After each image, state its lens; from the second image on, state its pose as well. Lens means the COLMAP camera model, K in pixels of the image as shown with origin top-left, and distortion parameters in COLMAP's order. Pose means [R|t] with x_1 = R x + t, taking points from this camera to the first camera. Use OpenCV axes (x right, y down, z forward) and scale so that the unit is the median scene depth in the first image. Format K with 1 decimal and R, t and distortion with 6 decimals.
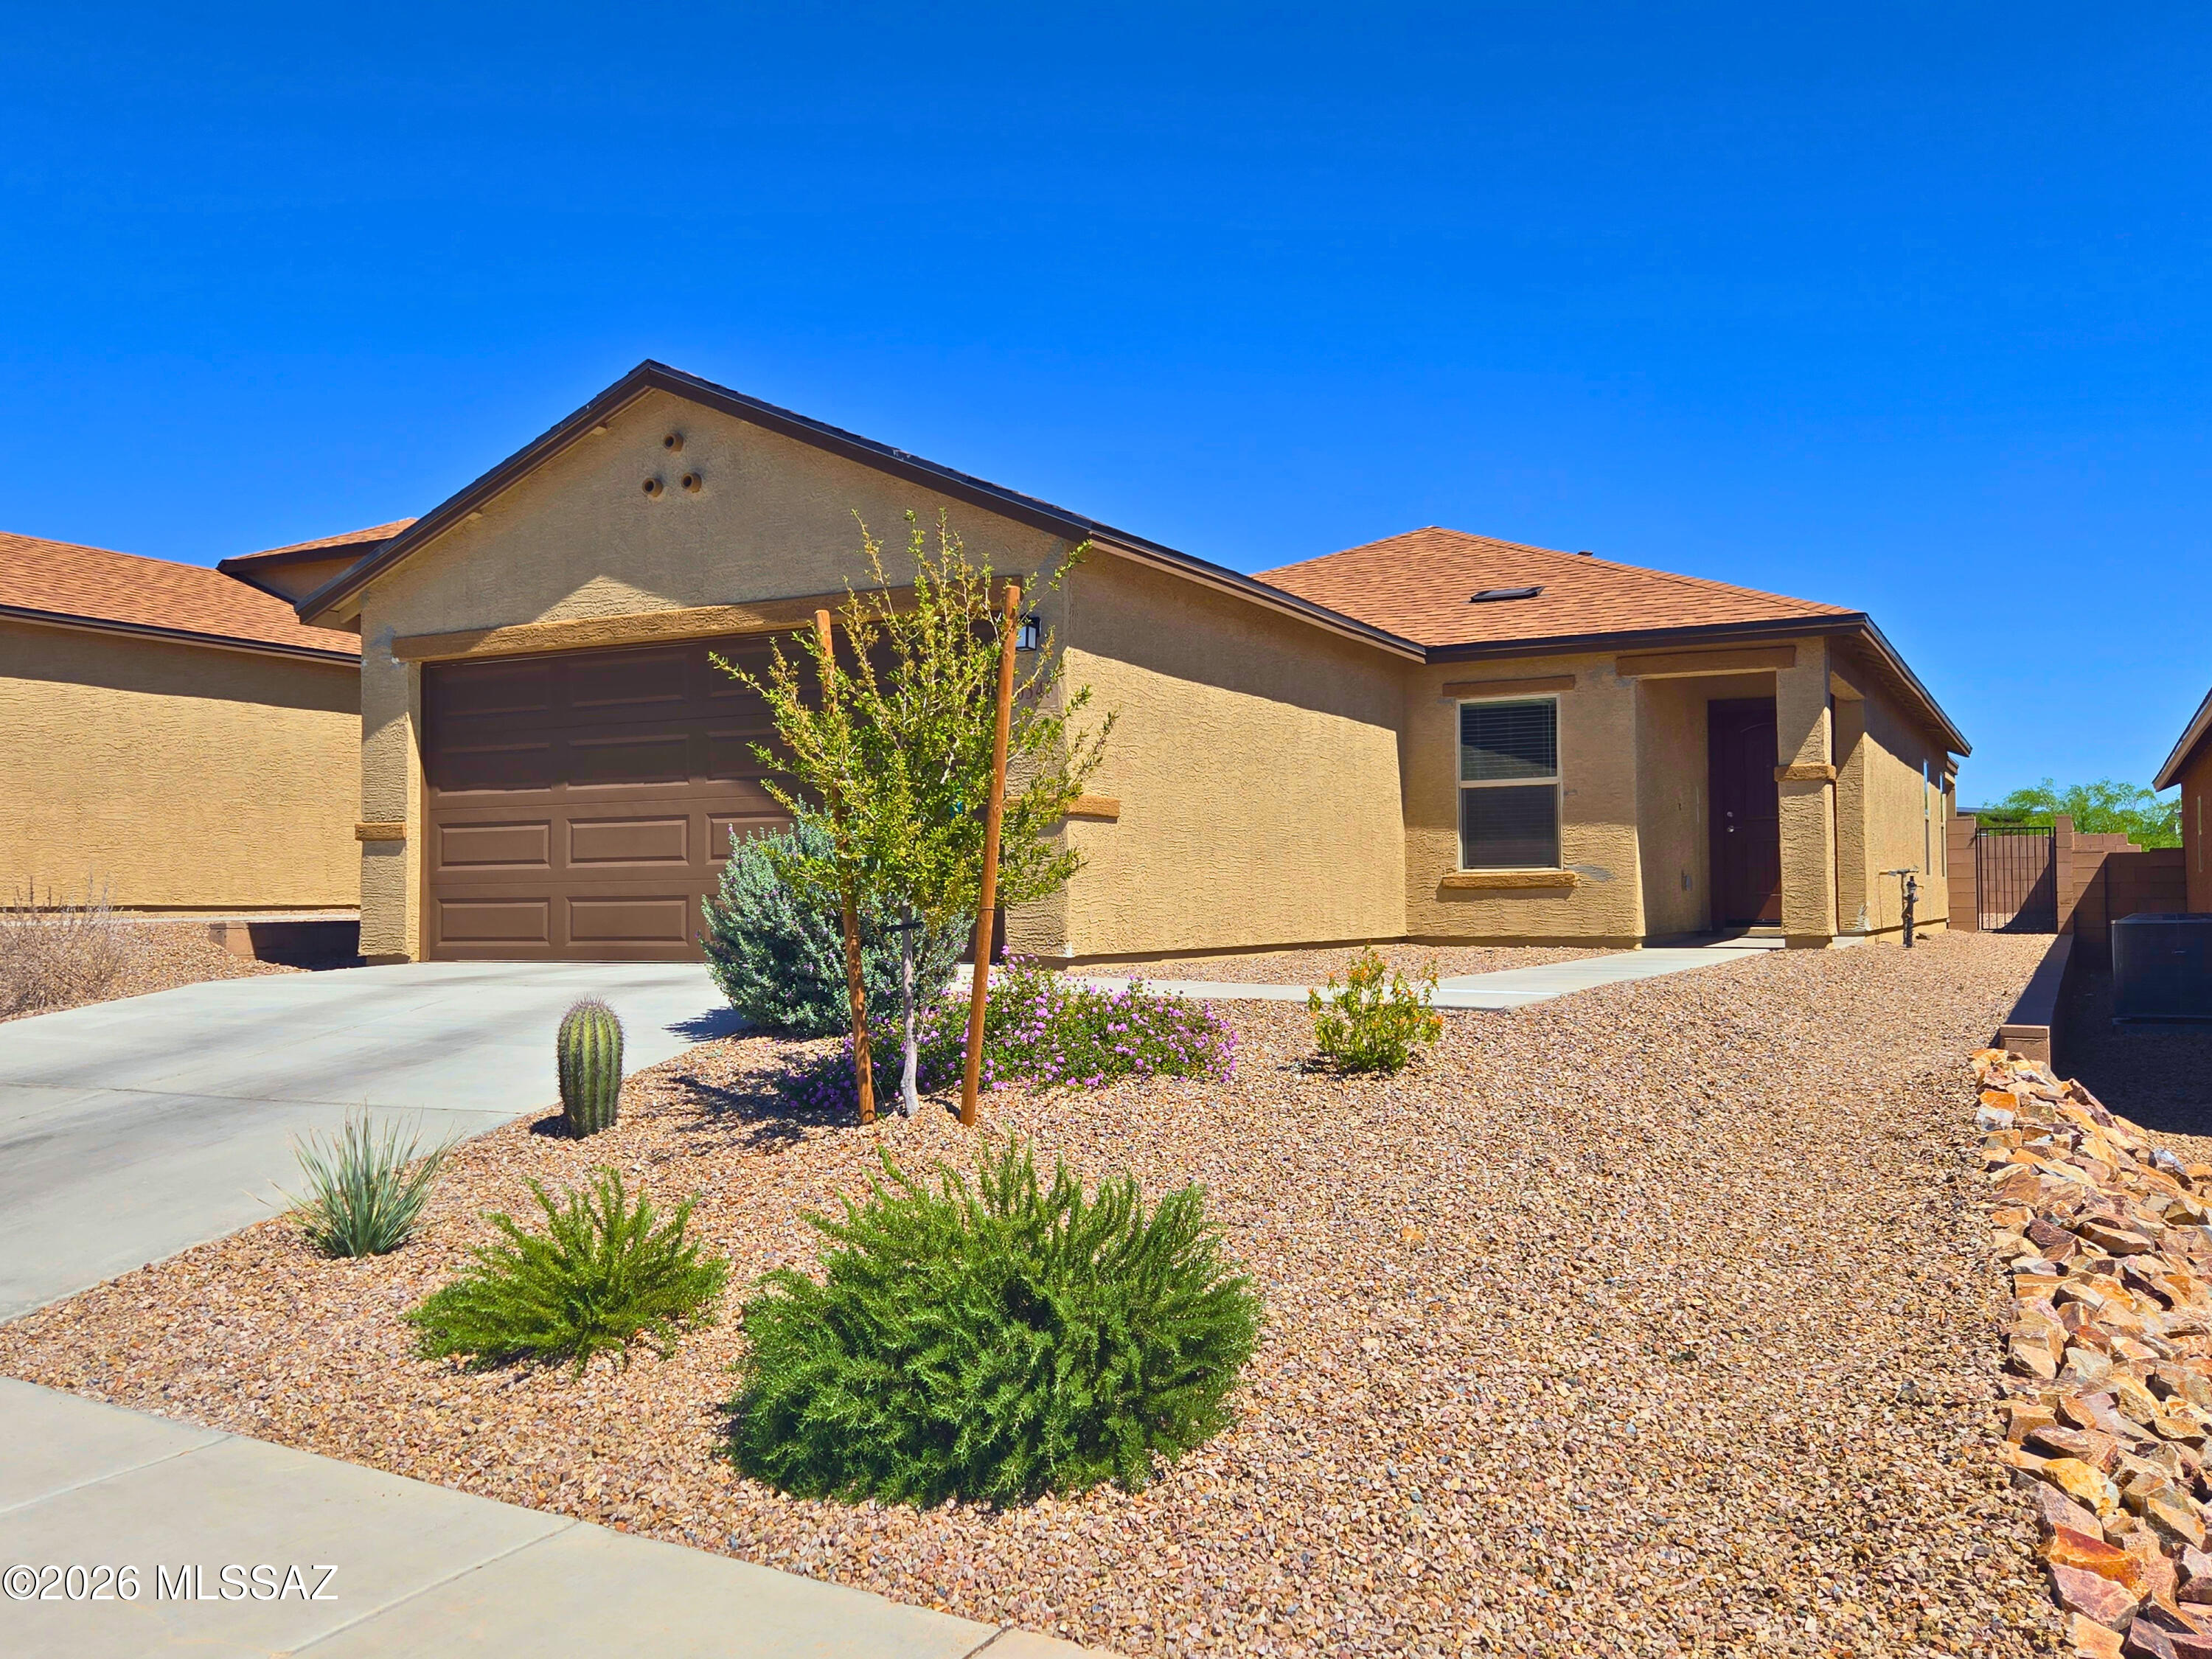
lens RADIAL K [[1791.5, 0, 1103.5], [0, 1791.5, 820.2], [0, 0, 1]] dist [0.048575, -0.016506]
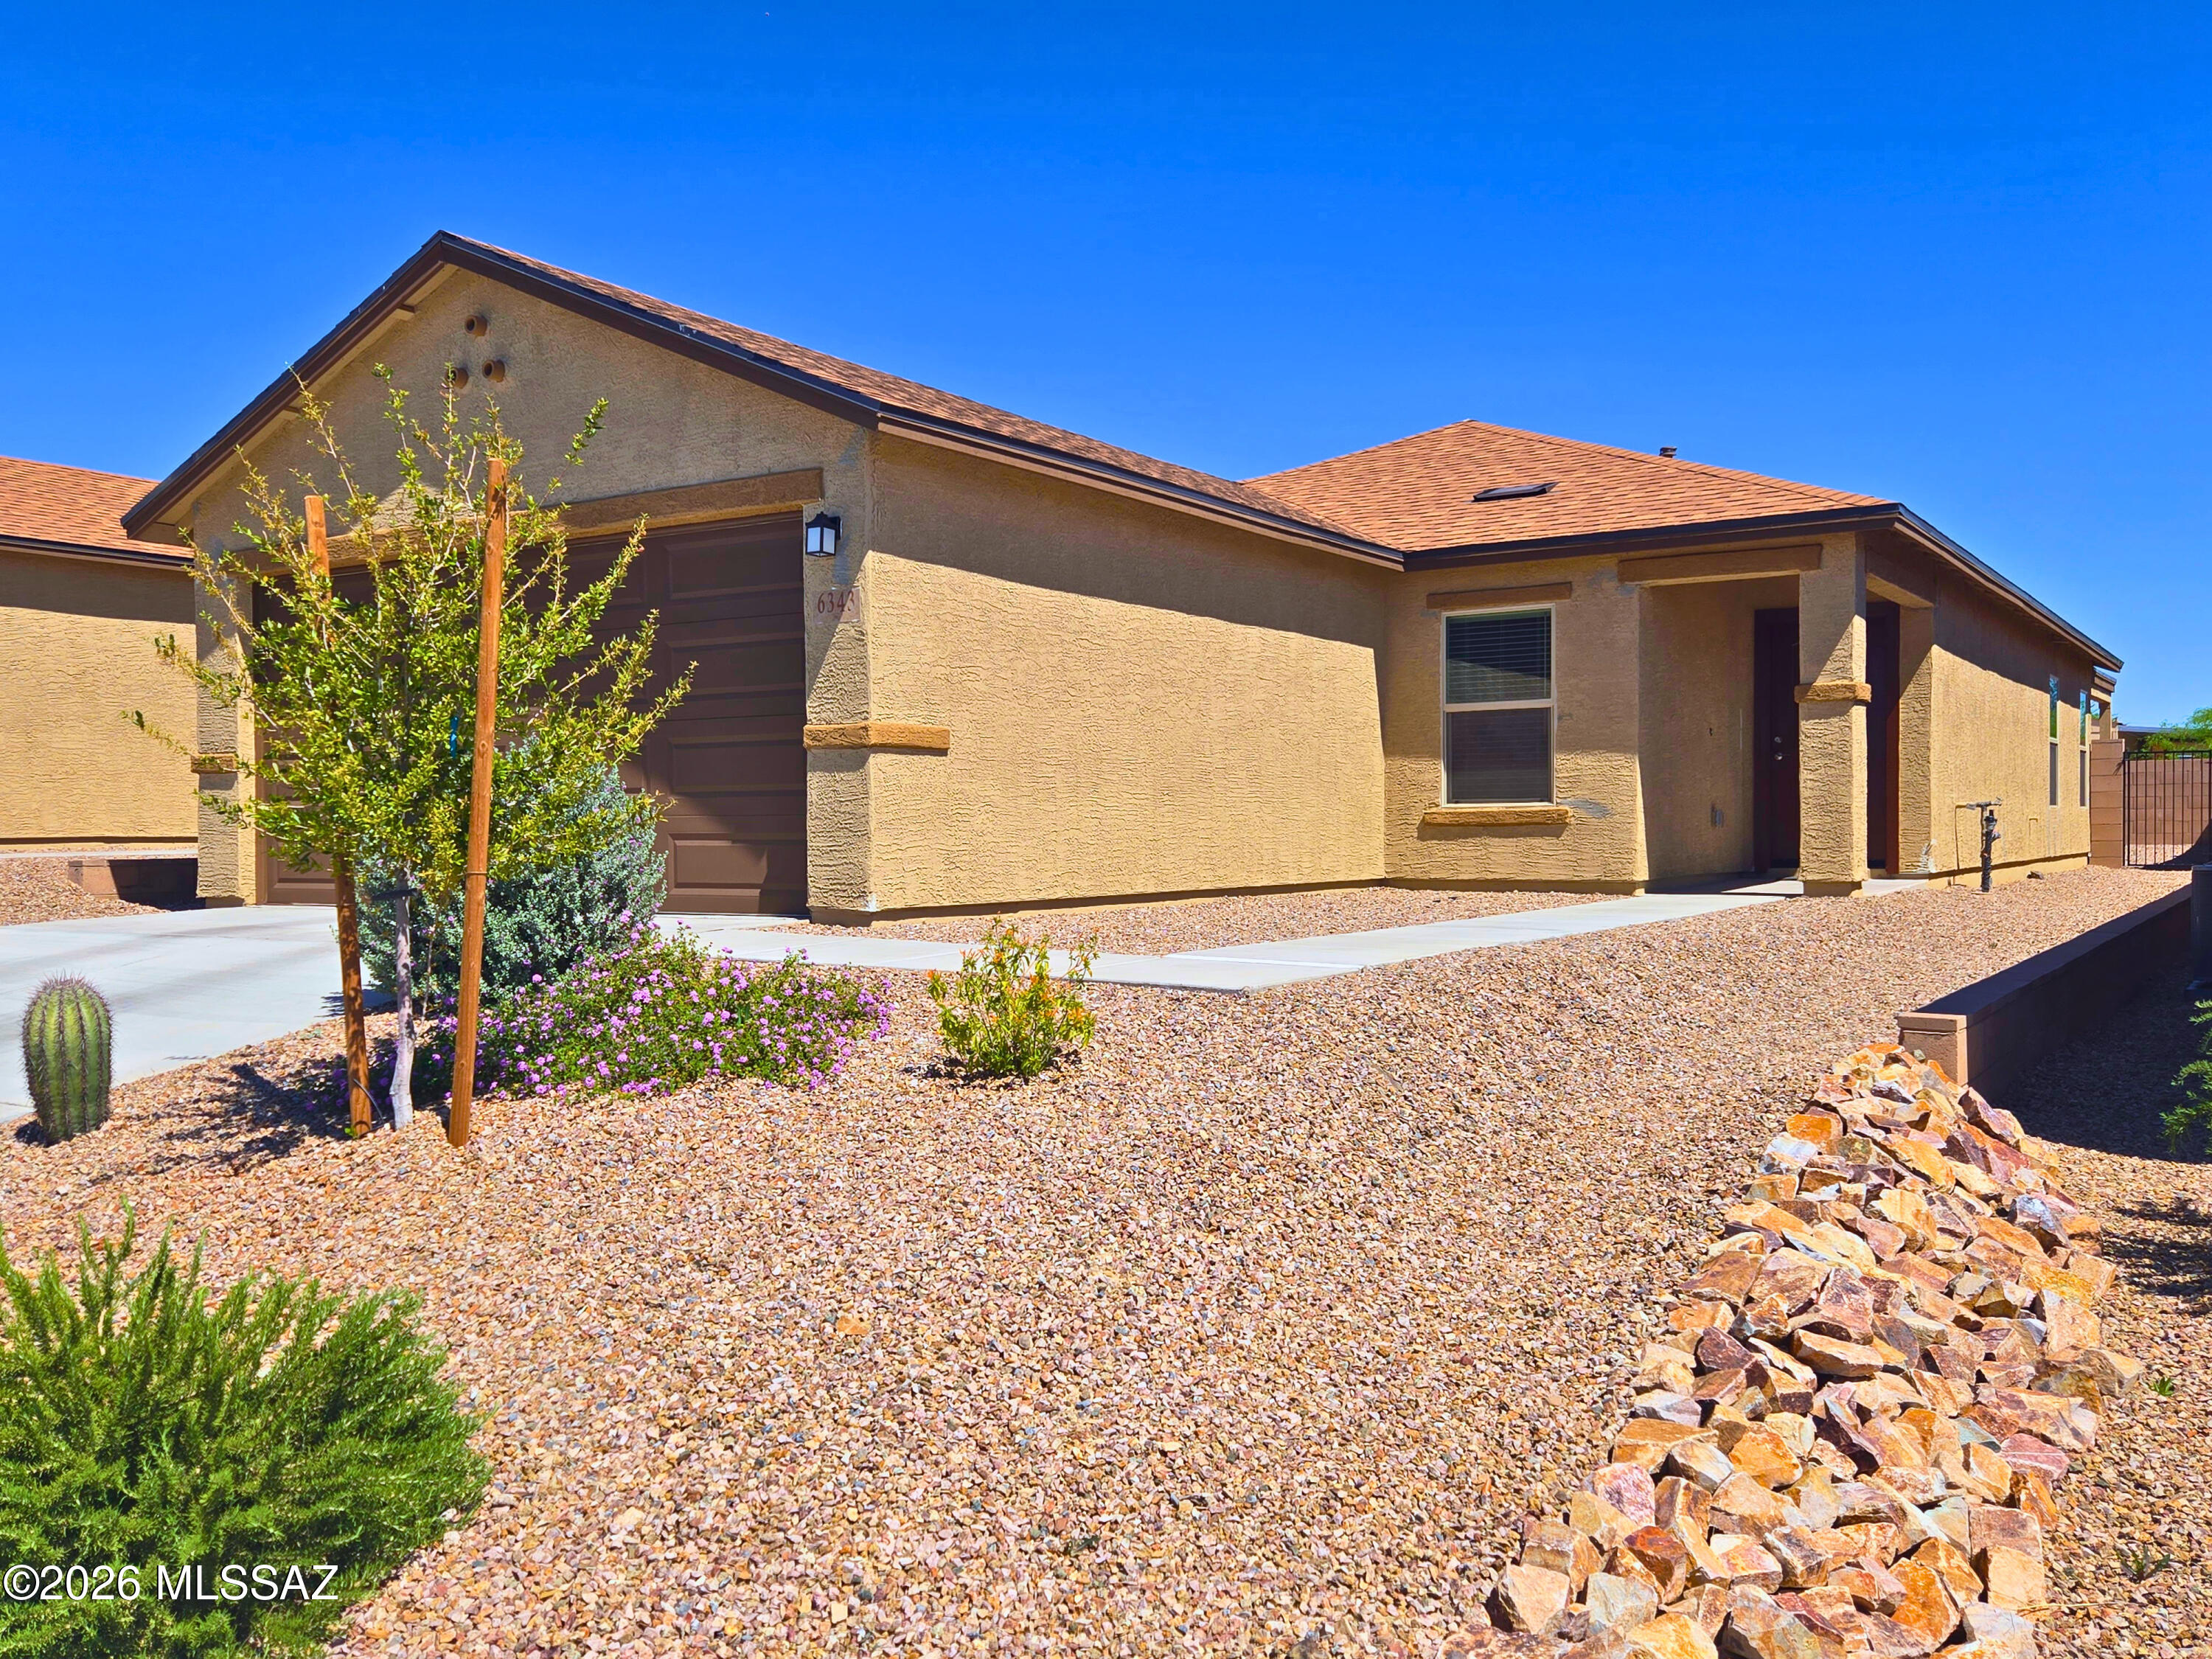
lens RADIAL K [[1792.6, 0, 1107.7], [0, 1792.6, 838.8], [0, 0, 1]] dist [0.047198, -0.006739]
pose [[0.995341, 0.002779, -0.096373, 0.129035], [0.002378, 0.998573, 0.053350, -0.003432], [0.096384, -0.053331, 0.993914, 0.106410]]
